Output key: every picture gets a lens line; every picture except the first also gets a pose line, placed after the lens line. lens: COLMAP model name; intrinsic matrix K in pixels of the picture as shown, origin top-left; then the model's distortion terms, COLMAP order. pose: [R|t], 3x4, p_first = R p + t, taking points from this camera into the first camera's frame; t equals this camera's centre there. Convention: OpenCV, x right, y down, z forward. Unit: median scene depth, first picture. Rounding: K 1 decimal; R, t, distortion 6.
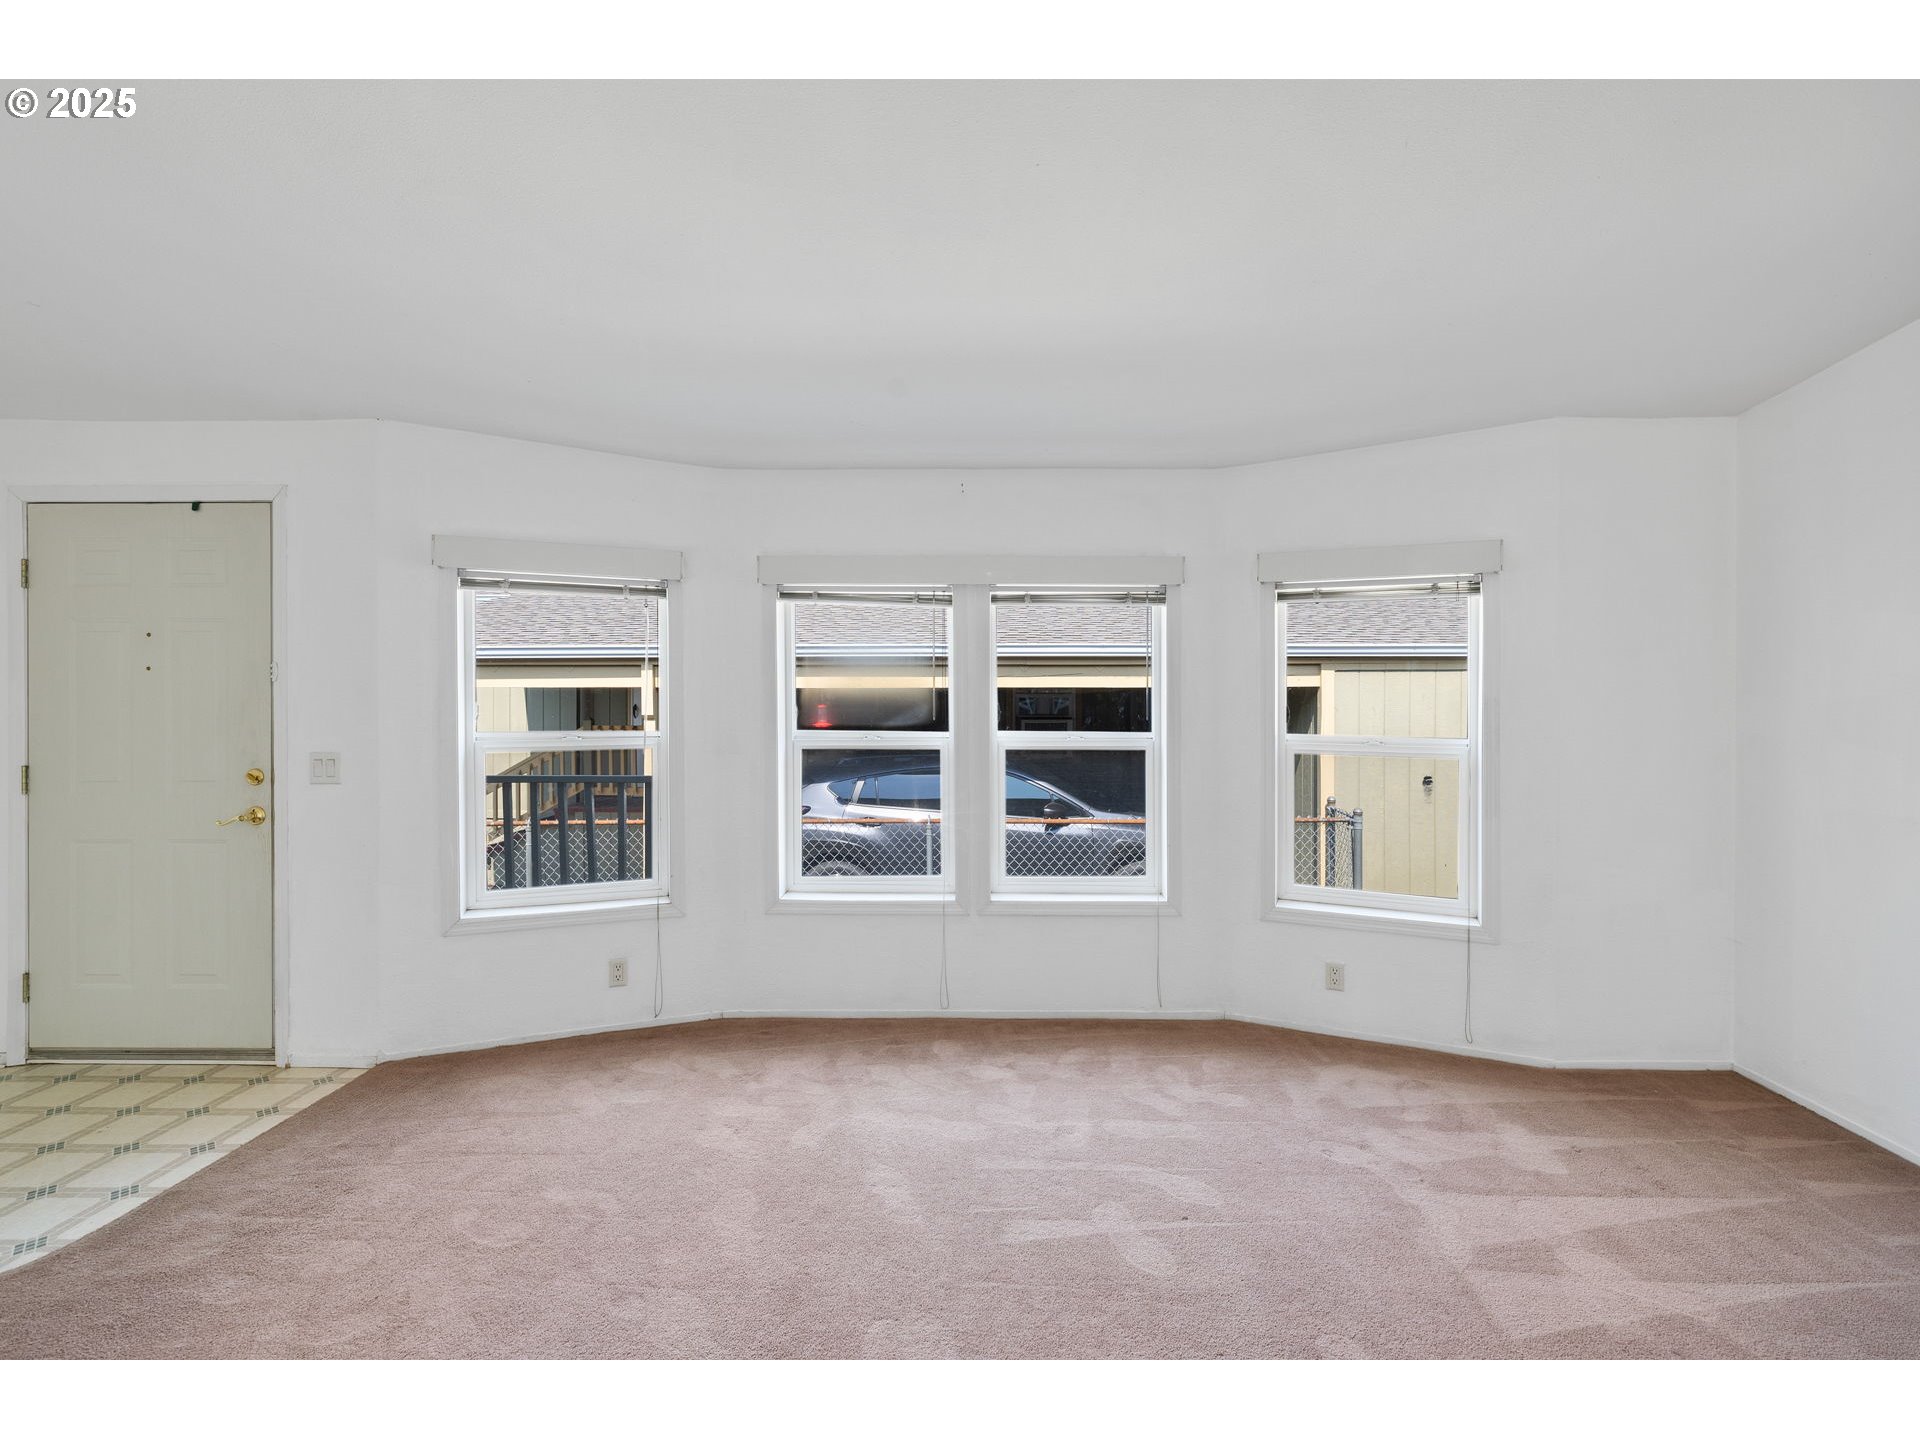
lens RADIAL K [[830.2, 0, 962.7], [0, 830.2, 687.4], [0, 0, 1]] dist [-0.001379, 0.000038]
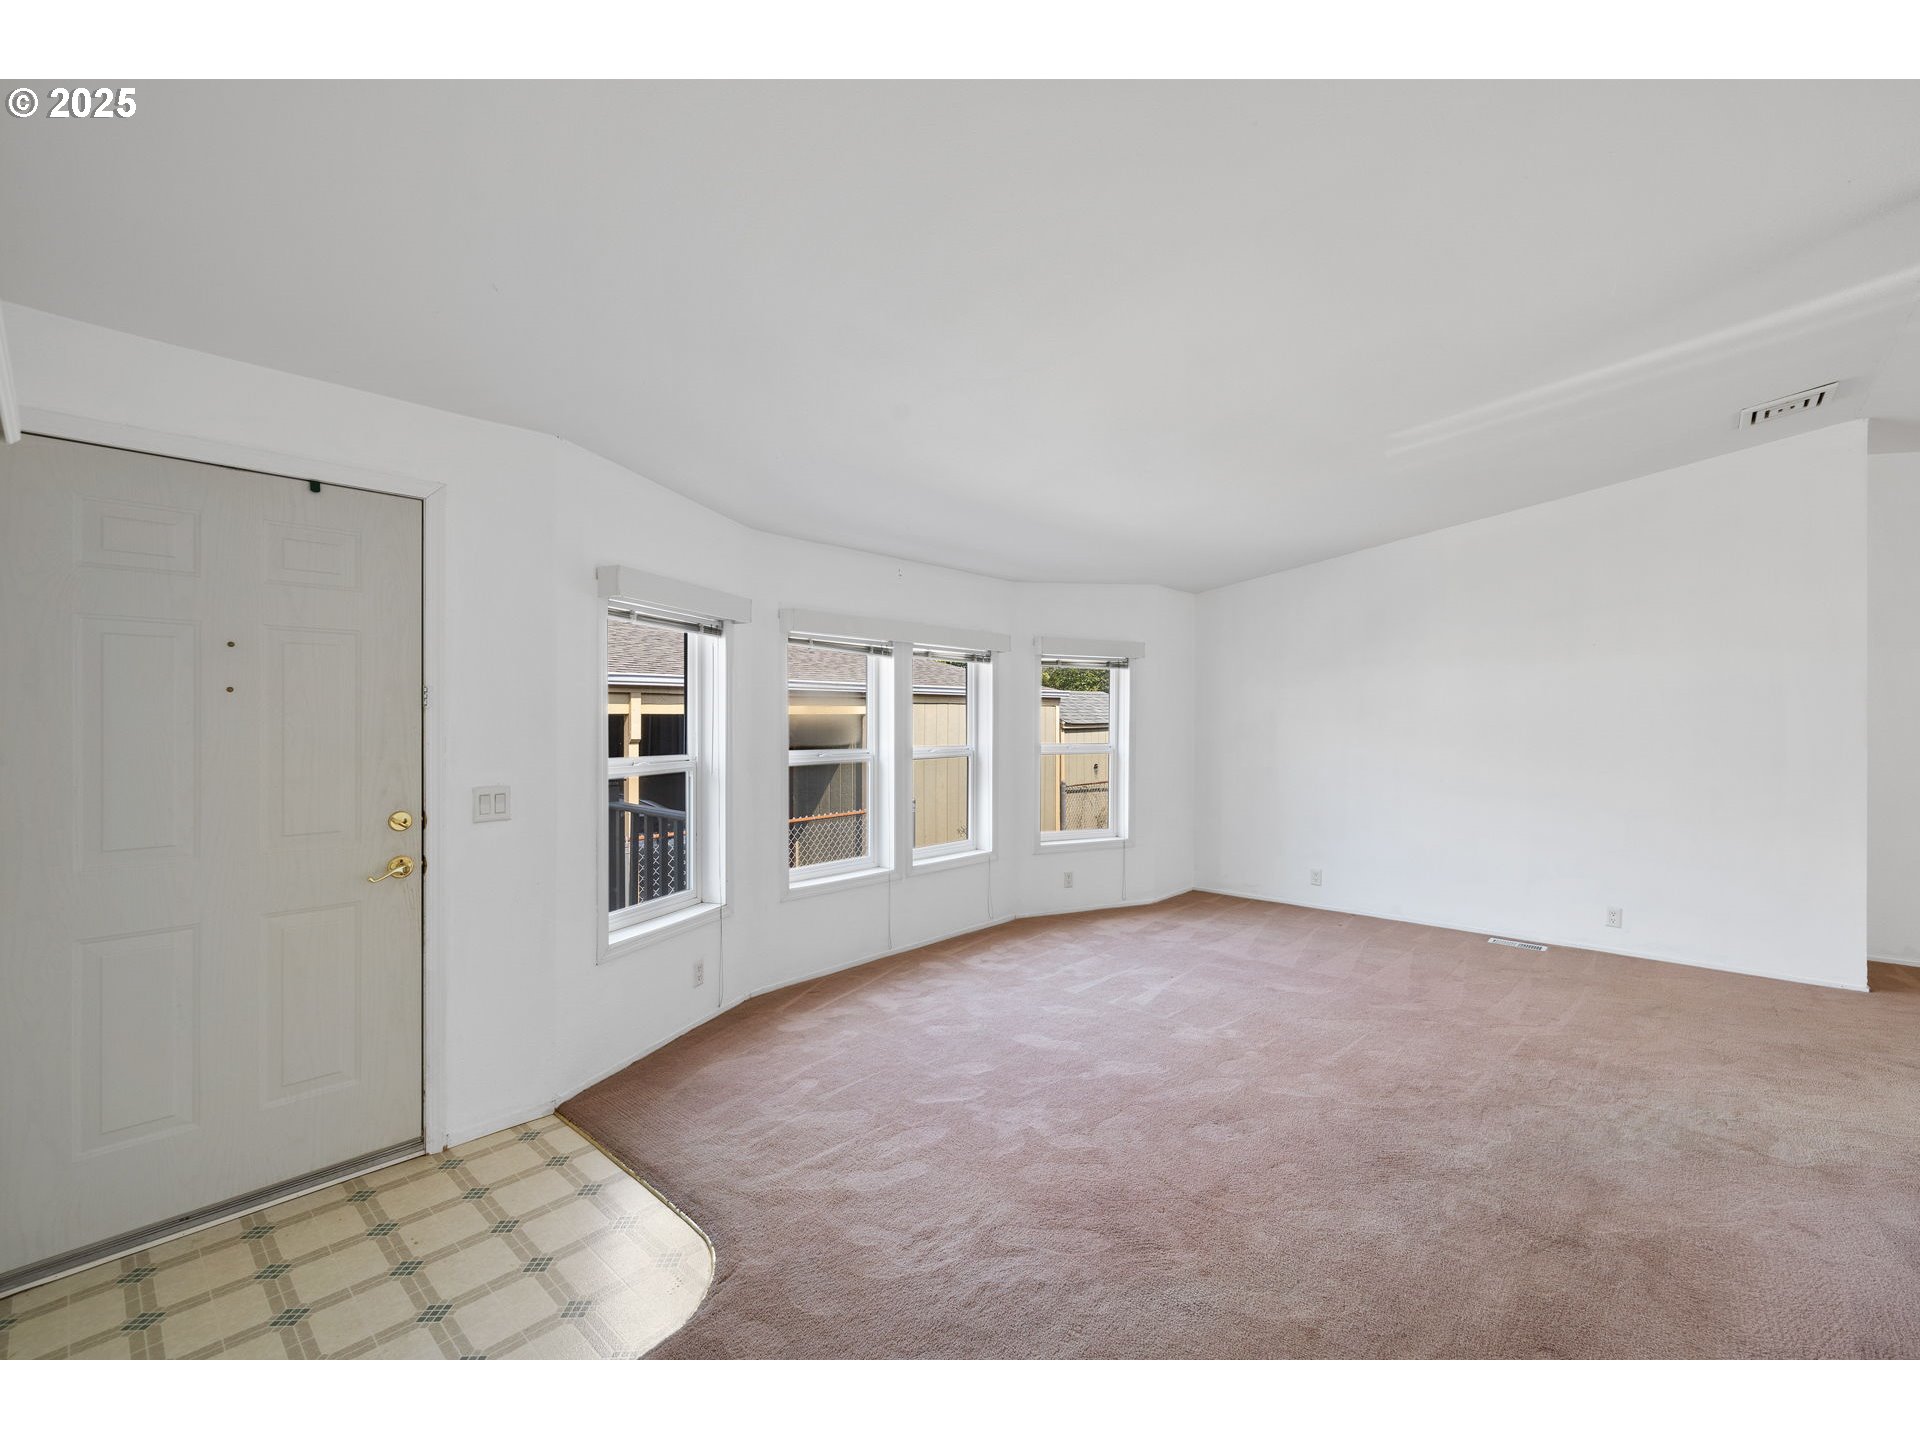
lens RADIAL K [[812.6, 0, 950.6], [0, 812.6, 711.0], [0, 0, 1]] dist [0.001346, 0.000204]
pose [[0.670872, 0.005078, 0.741556, -0.957293], [-0.002196, 0.999986, -0.004861, -0.001401], [-0.741570, 0.001633, 0.670874, 0.024419]]
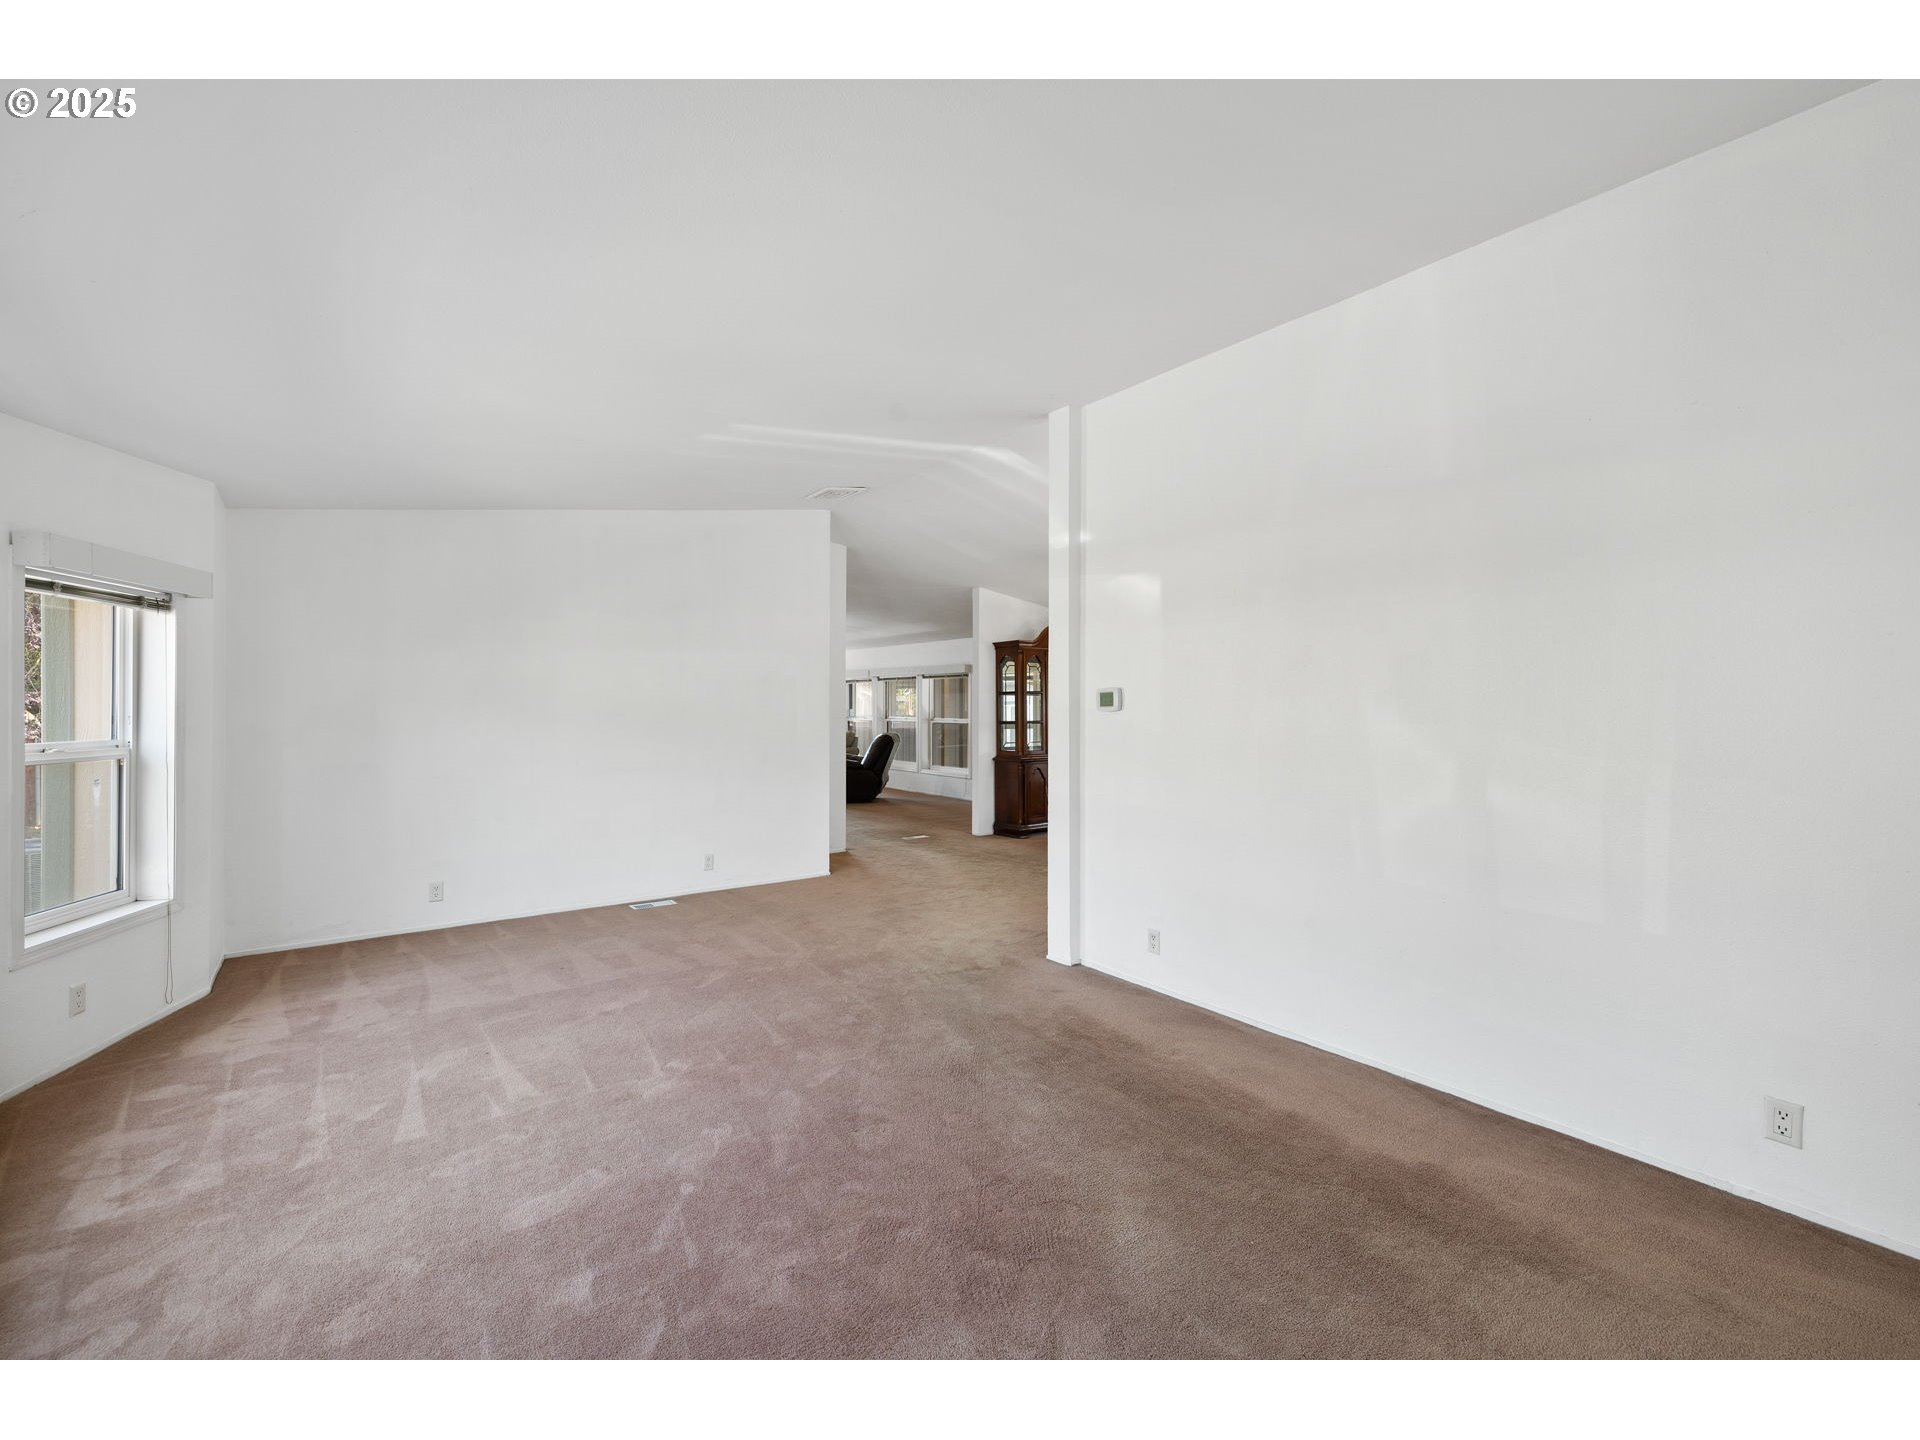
lens RADIAL K [[812.6, 0, 950.6], [0, 812.6, 711.0], [0, 0, 1]] dist [0.001346, 0.000204]
pose [[-0.595729, -0.007058, 0.803154, -0.830410], [-0.002612, 0.999973, 0.006850, 0.013299], [-0.803181, 0.001983, -0.595732, 0.721078]]
